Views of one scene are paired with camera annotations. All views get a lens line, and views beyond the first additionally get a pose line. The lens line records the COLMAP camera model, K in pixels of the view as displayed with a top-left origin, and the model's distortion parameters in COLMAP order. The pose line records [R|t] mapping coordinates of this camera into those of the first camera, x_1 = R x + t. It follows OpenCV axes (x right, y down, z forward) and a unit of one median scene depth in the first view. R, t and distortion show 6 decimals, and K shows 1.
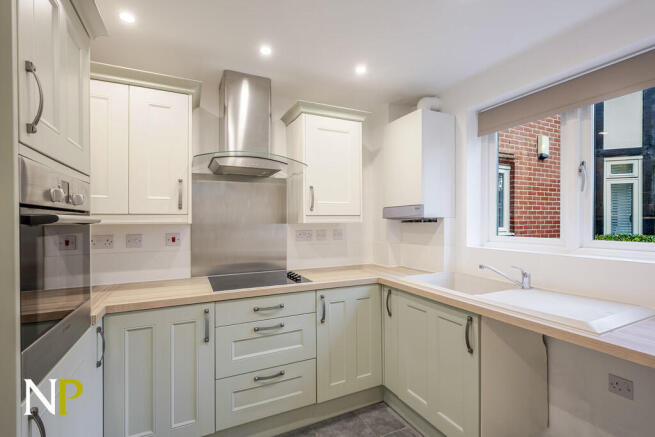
lens RADIAL K [[301.7, 0, 327.7], [0, 301.7, 221.6], [0, 0, 1]] dist [-0.003074, -0.000953]
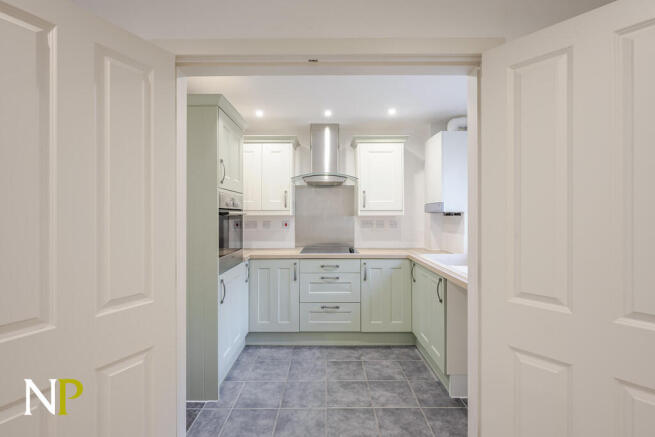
lens RADIAL K [[301.7, 0, 327.3], [0, 301.7, 215.8], [0, 0, 1]] dist [-0.003074, -0.000953]
pose [[0.898386, 0.006225, -0.439162, 0.483634], [-0.004320, 0.999976, 0.005336, -0.001827], [0.439185, -0.002897, 0.898392, -0.468520]]
